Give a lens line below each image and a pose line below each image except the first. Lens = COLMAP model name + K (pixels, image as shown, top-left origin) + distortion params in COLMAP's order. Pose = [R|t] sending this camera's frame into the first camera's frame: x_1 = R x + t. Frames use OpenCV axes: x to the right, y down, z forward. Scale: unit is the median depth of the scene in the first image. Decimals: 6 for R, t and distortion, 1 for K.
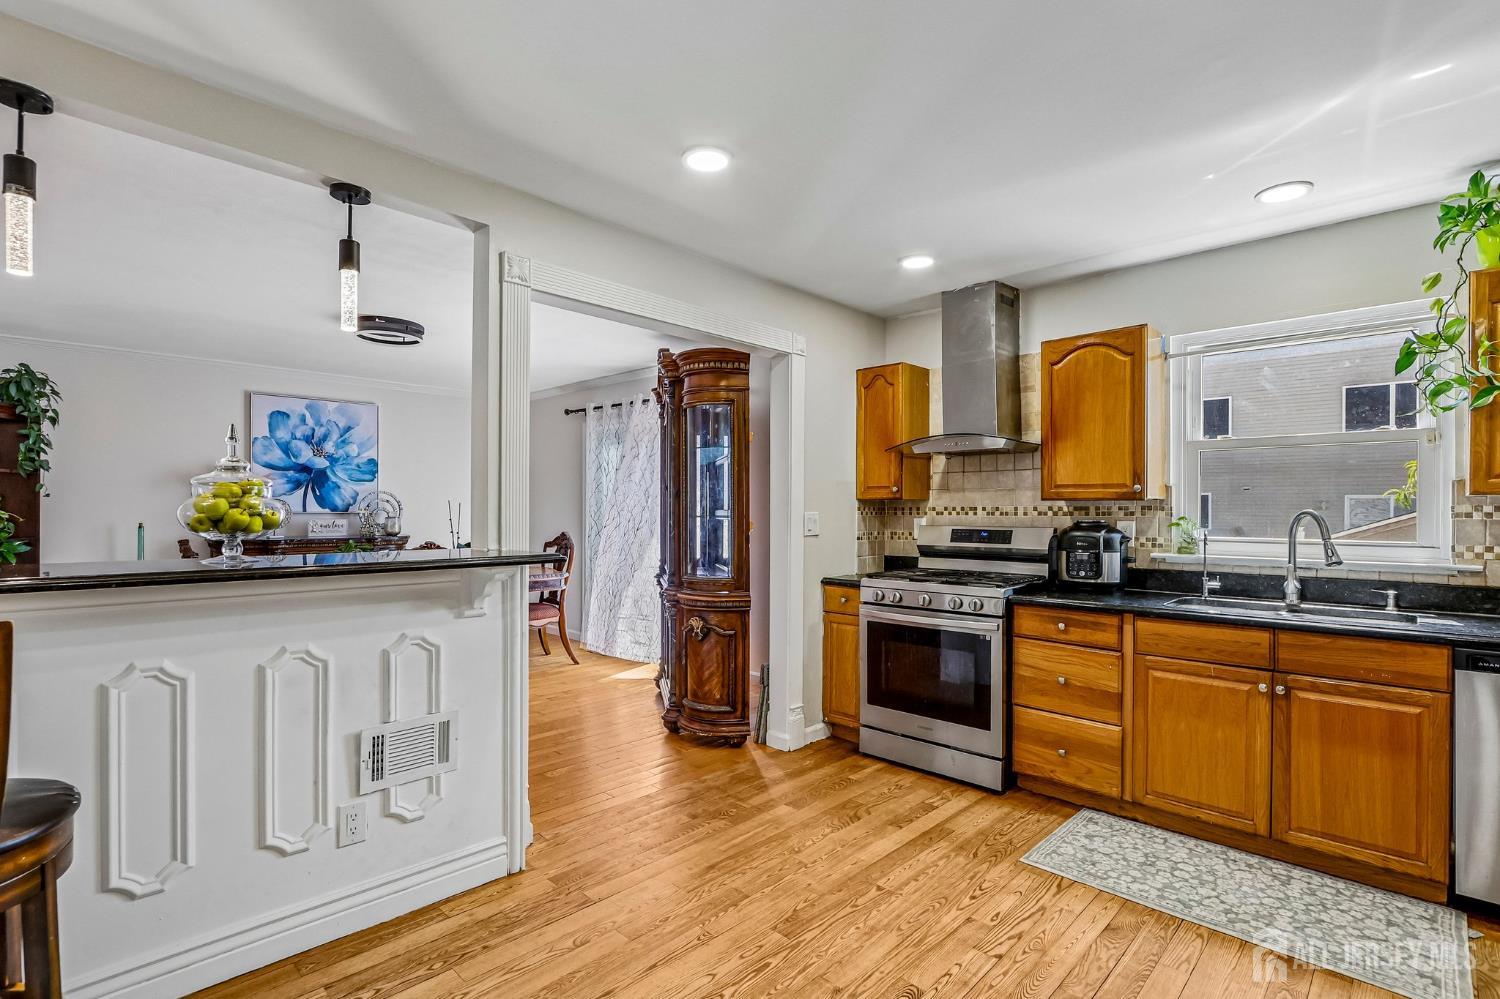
lens RADIAL K [[706.8, 0, 742.9], [0, 706.8, 509.2], [0, 0, 1]] dist [-0.017744, -0.000209]
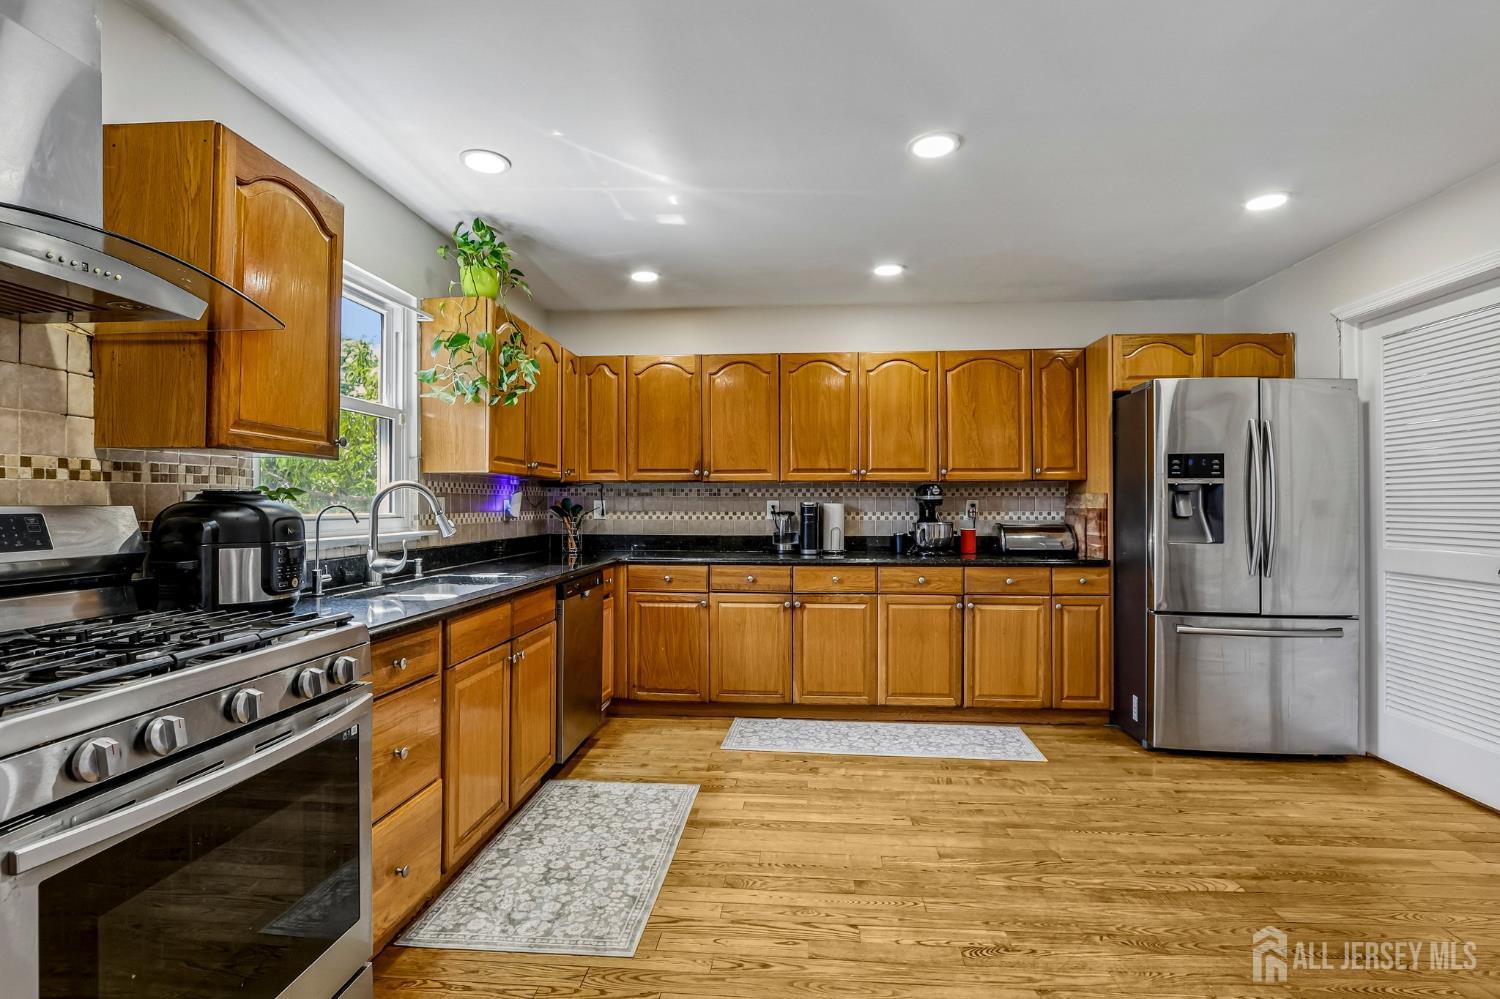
lens RADIAL K [[706.8, 0, 749.2], [0, 706.8, 498.9], [0, 0, 1]] dist [-0.017744, -0.000209]
pose [[-0.634559, 0.000650, 0.772874, -0.131510], [-0.005992, 0.999965, -0.005760, 0.016767], [-0.772851, -0.008286, -0.634533, 0.741159]]
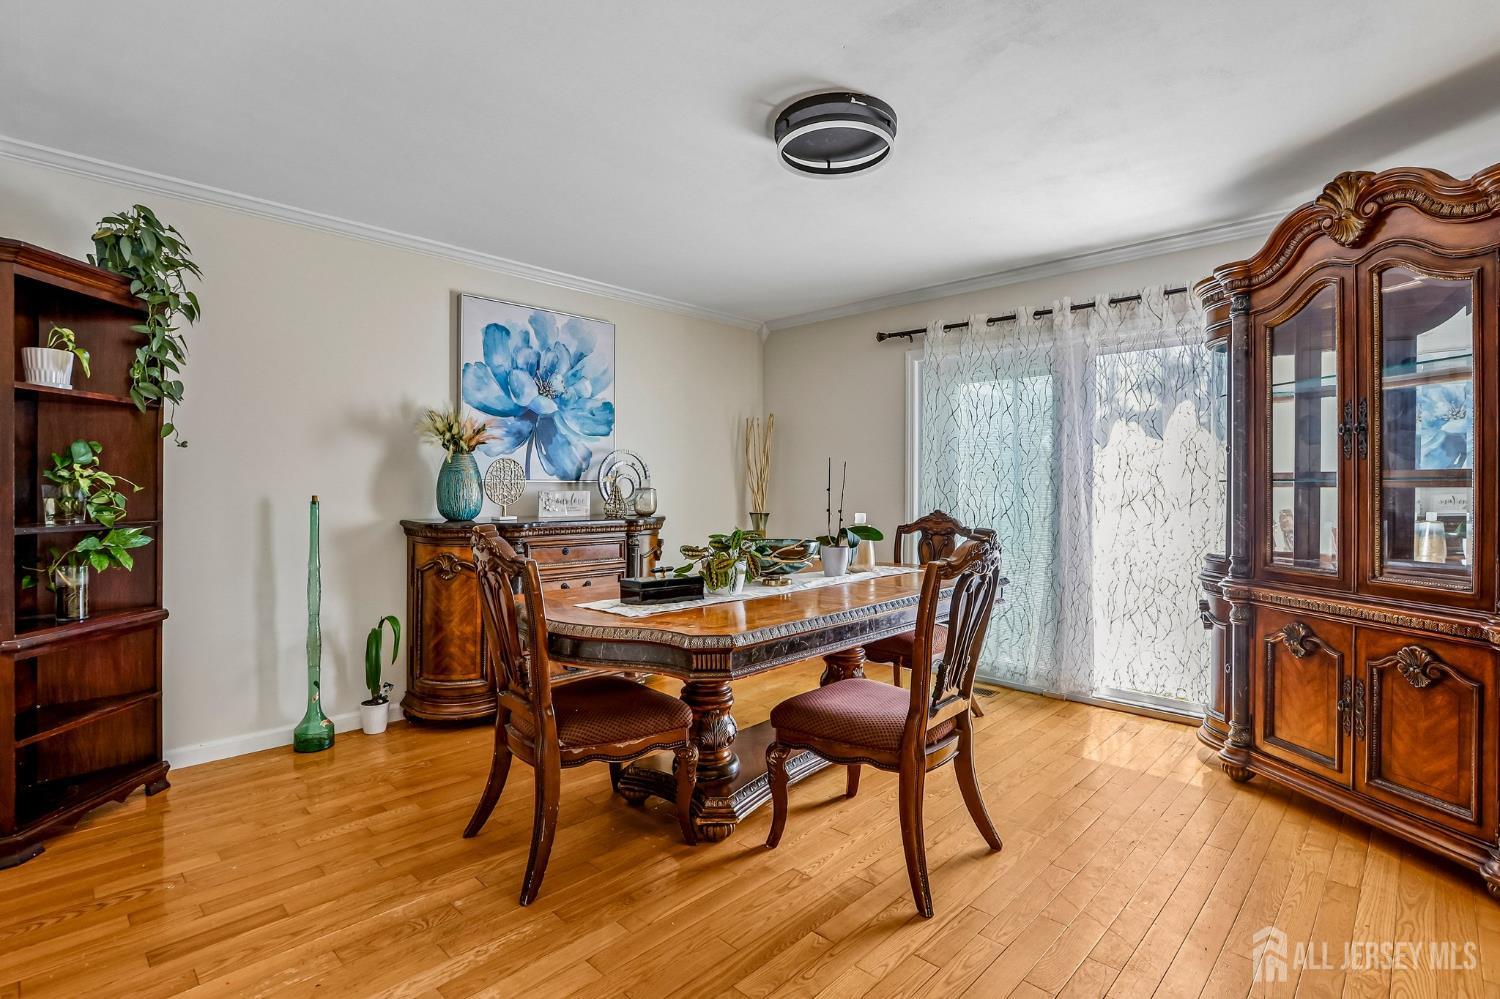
lens RADIAL K [[706.8, 0, 735.6], [0, 706.8, 486.6], [0, 0, 1]] dist [-0.017744, -0.000209]
pose [[0.999927, 0.002532, -0.011794, -0.547063], [-0.002517, 0.999996, 0.001274, 0.011658], [0.011797, -0.001244, 0.999930, 0.441980]]
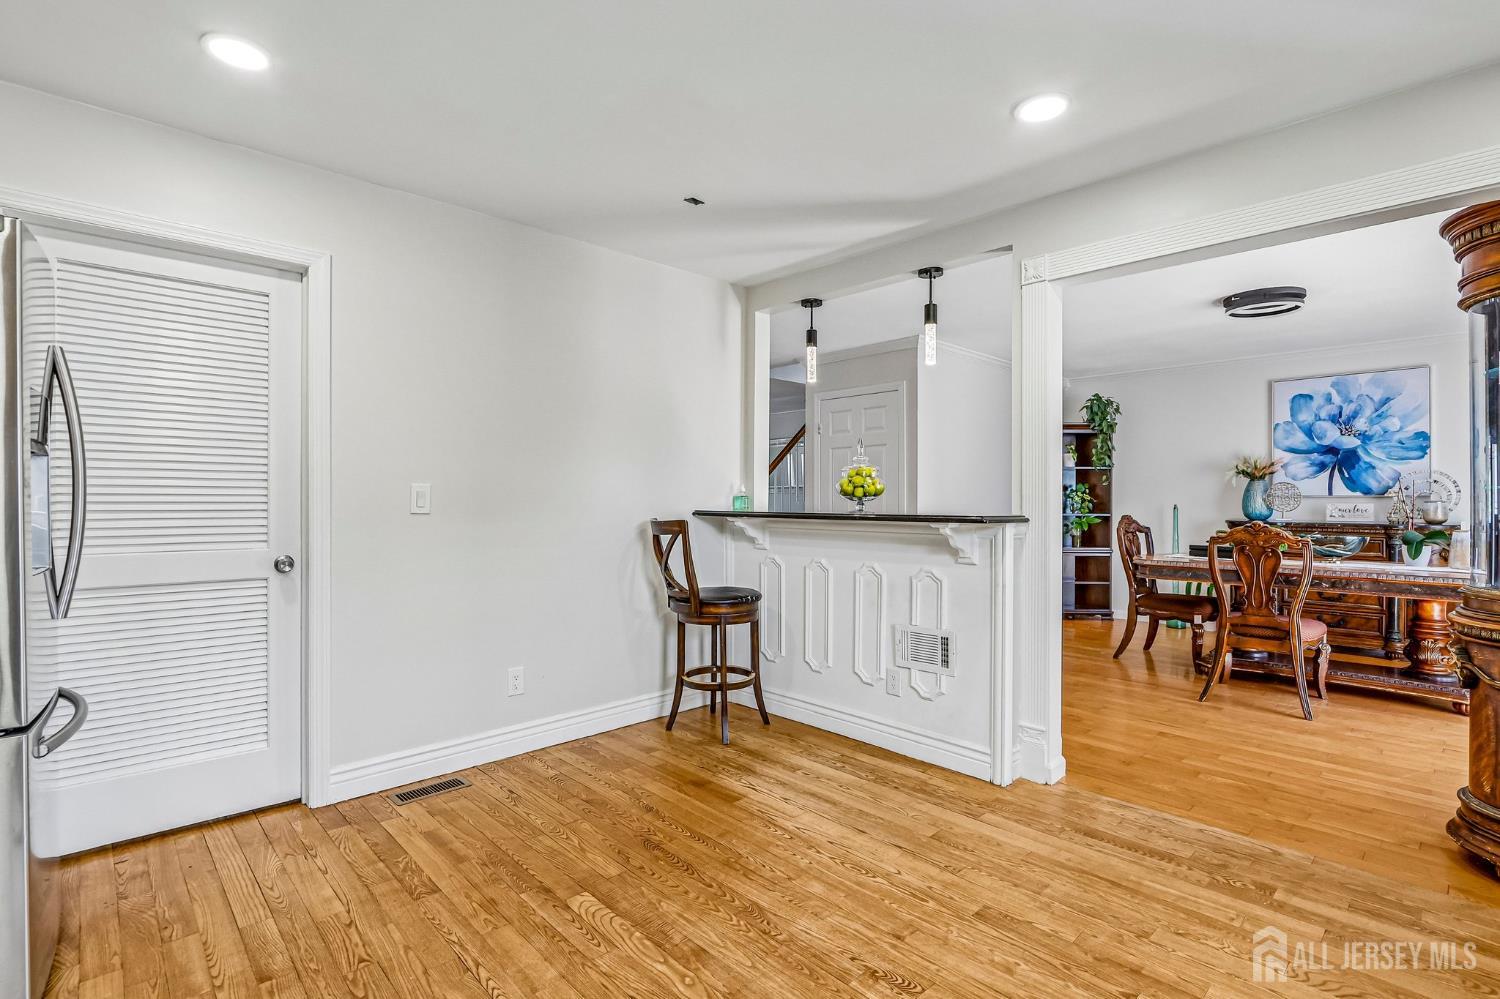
lens RADIAL K [[706.8, 0, 744.7], [0, 706.8, 502.5], [0, 0, 1]] dist [-0.017744, -0.000209]
pose [[-0.042648, -0.001601, -0.999089, 0.459538], [-0.000739, 0.999998, -0.001571, 0.020091], [0.999090, 0.000671, -0.042650, 0.320140]]
